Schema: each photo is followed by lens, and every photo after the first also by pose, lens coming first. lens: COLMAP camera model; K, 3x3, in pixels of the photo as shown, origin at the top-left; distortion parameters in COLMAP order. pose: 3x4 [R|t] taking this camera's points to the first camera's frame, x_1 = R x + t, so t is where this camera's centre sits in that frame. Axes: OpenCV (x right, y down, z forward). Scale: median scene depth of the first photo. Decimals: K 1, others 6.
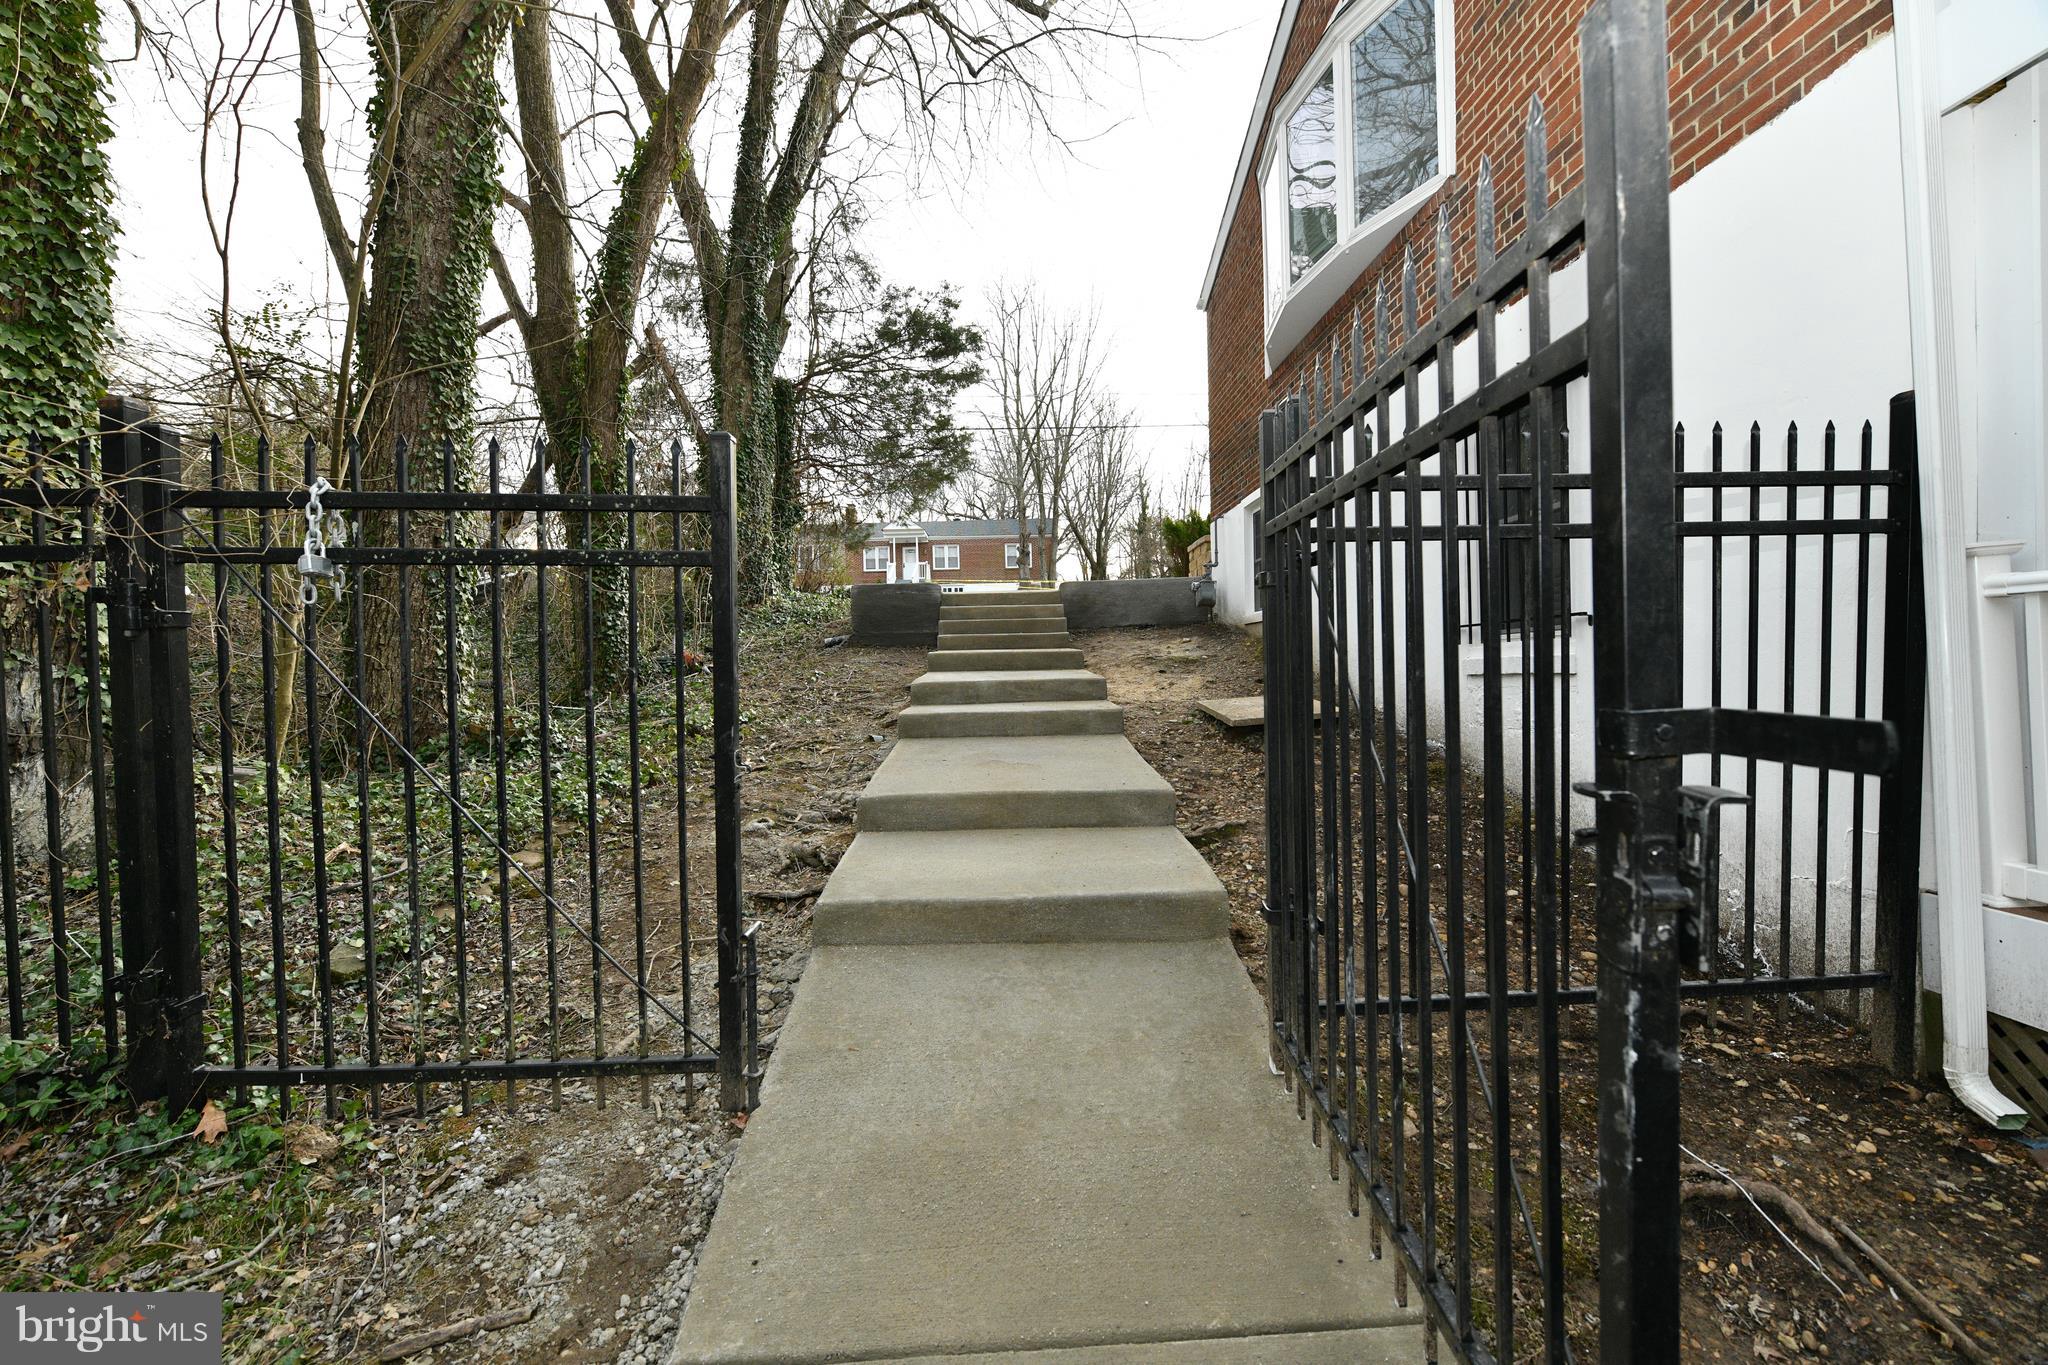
lens RADIAL K [[839.8, 0, 1012.3], [0, 839.8, 679.9], [0, 0, 1]] dist [0.017578, 0.001597]
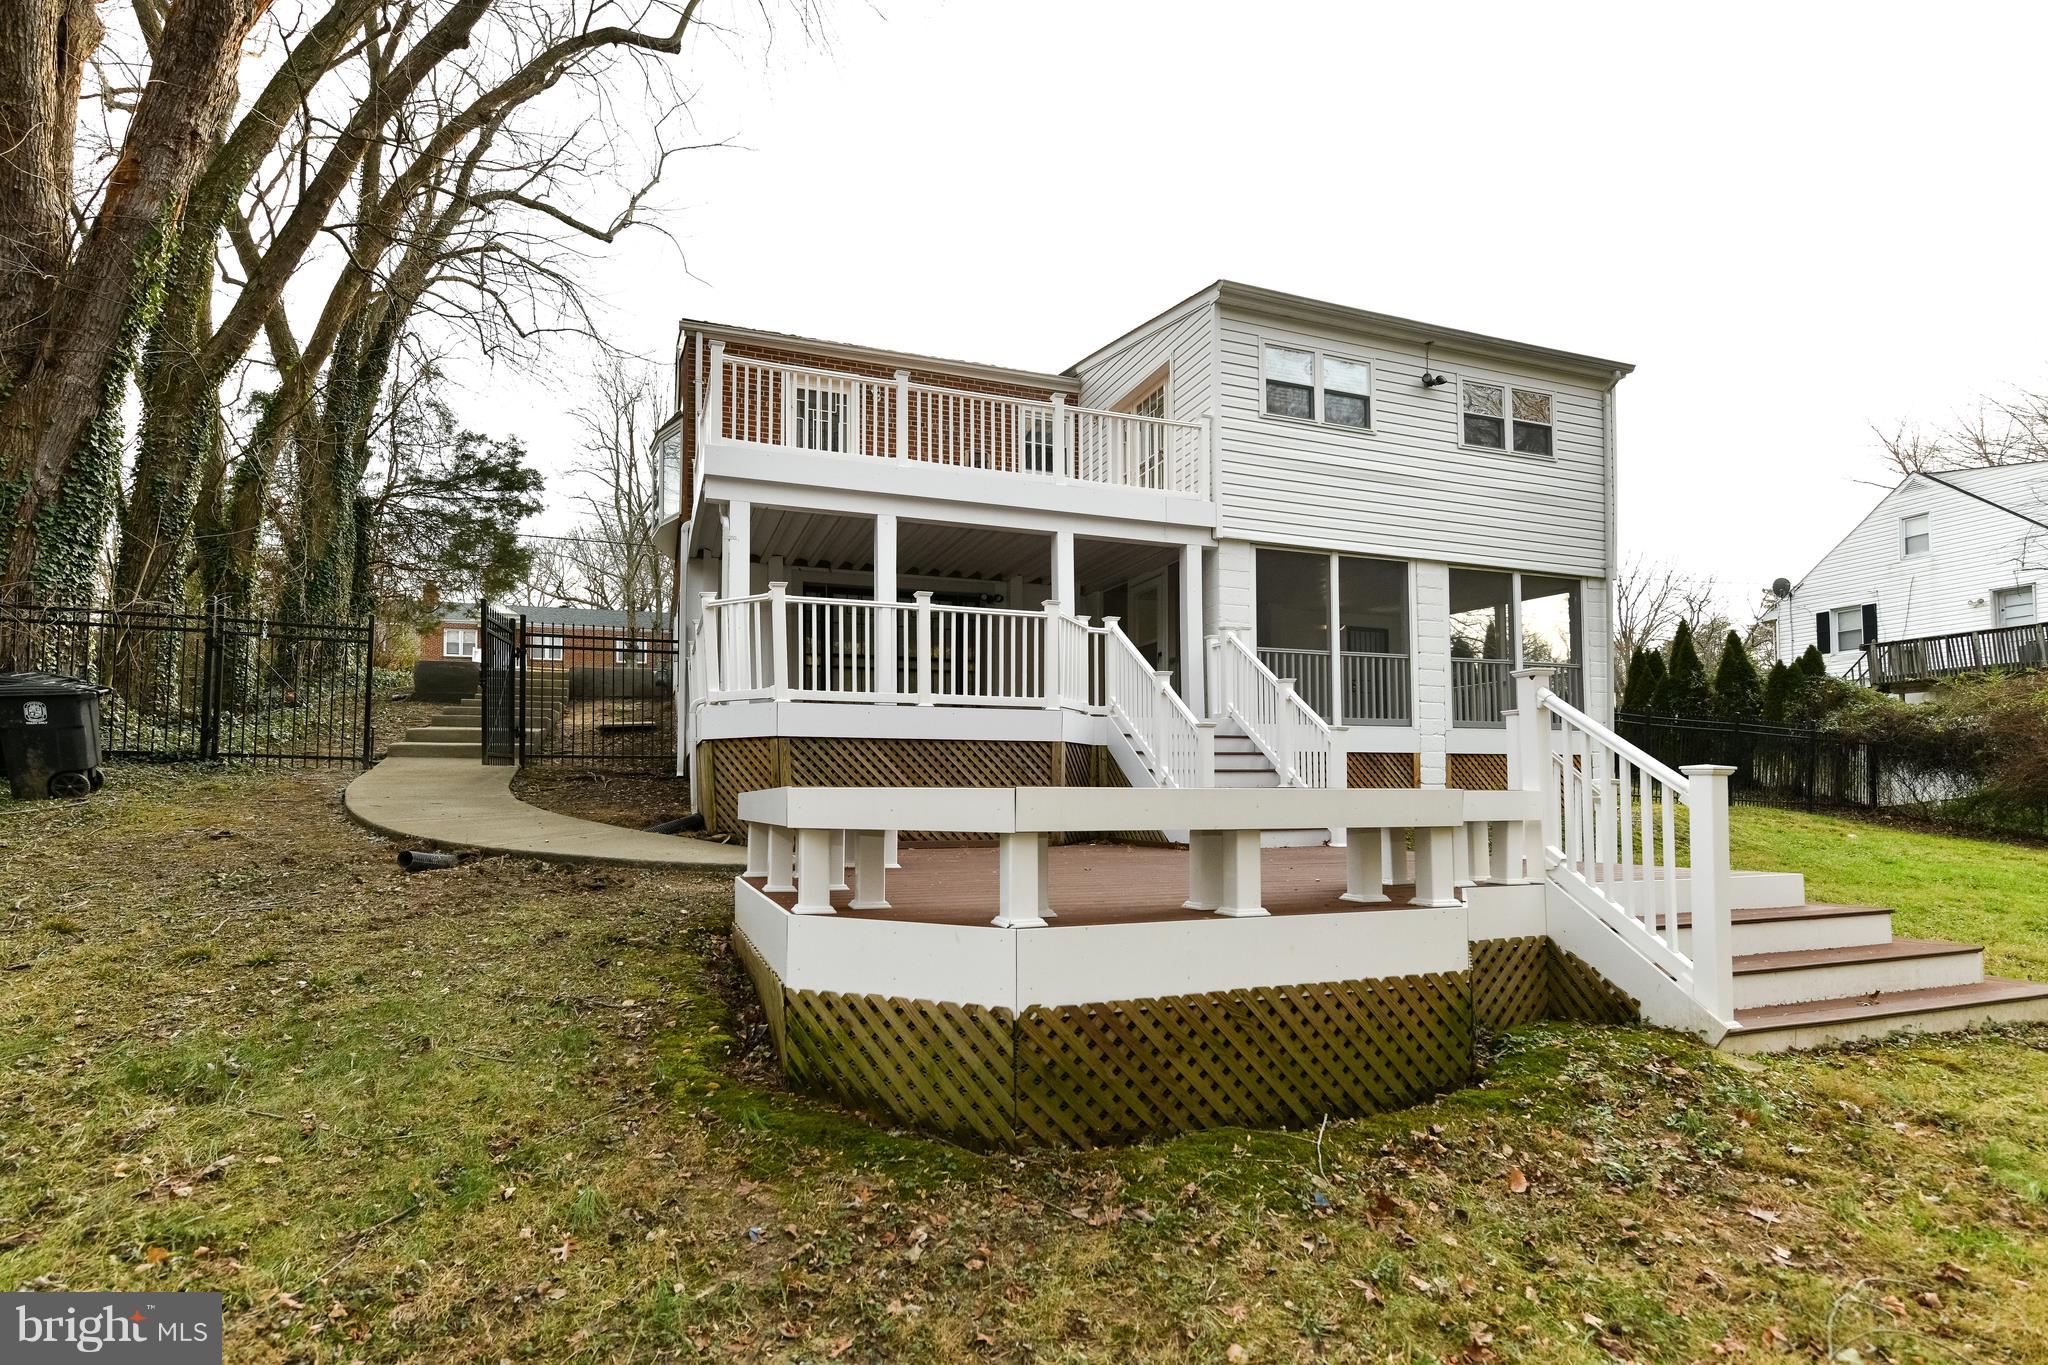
lens RADIAL K [[1018.0, 0, 1046.0], [0, 1018.0, 748.7], [0, 0, 1]] dist [0.012135, 0.000108]
pose [[0.938092, 0.030786, 0.345015, 0.176111], [-0.009407, 0.997940, -0.063468, 0.110782], [-0.346258, 0.056293, 0.936449, -0.798961]]
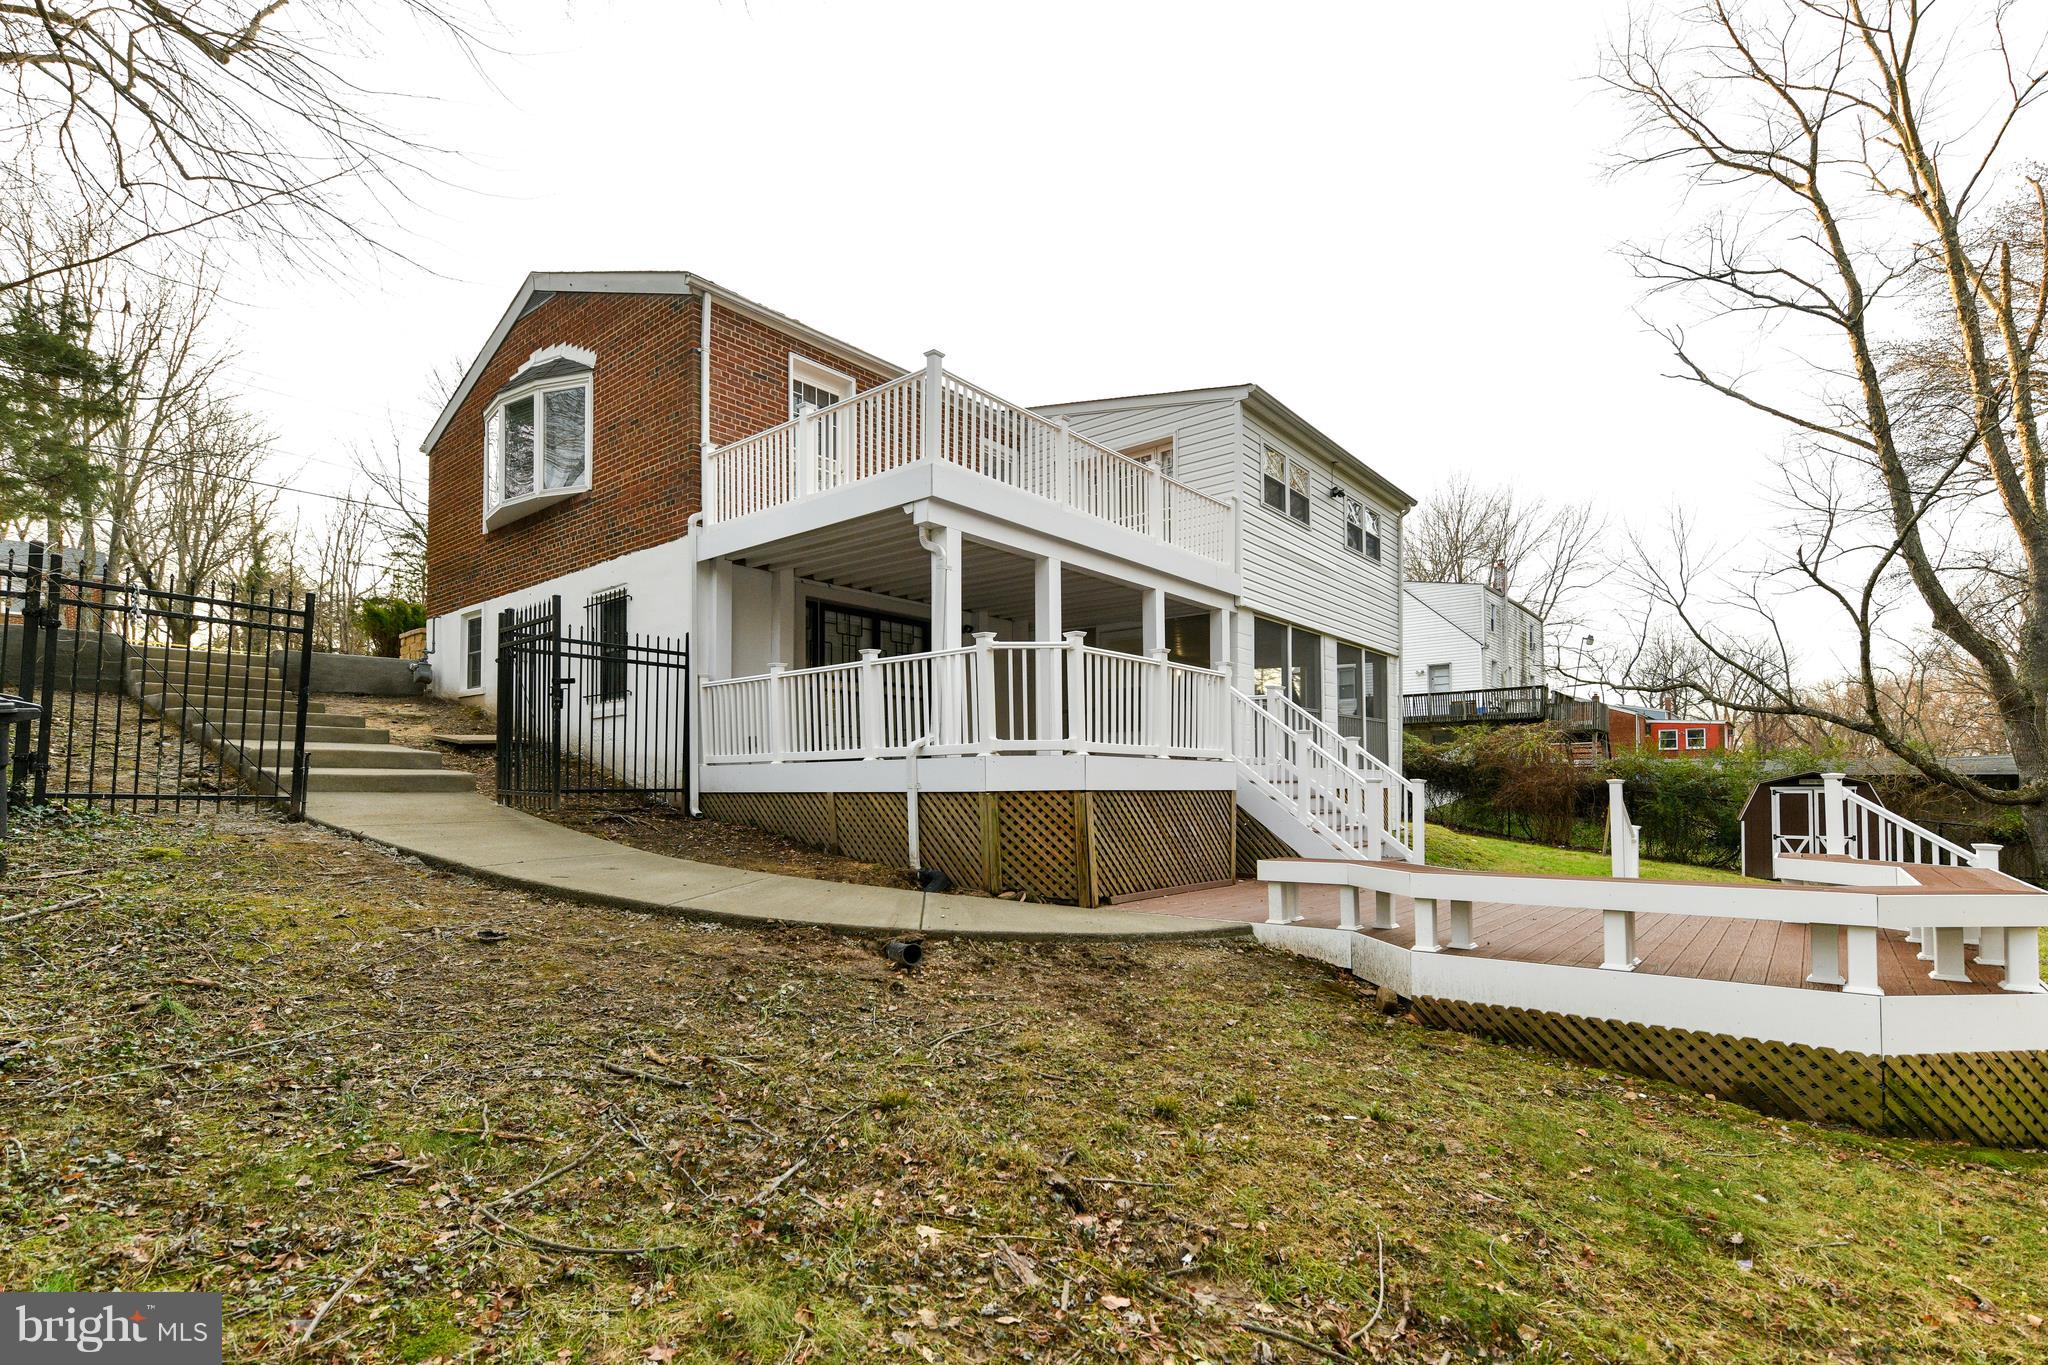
lens RADIAL K [[950.2, 0, 1106.1], [0, 950.2, 765.0], [0, 0, 1]] dist [0.012259, -0.000060]
pose [[0.621768, 0.038135, 0.782273, -0.189503], [-0.001093, 0.998855, -0.047824, 0.078356], [-0.783201, 0.028881, 0.621098, -0.531146]]
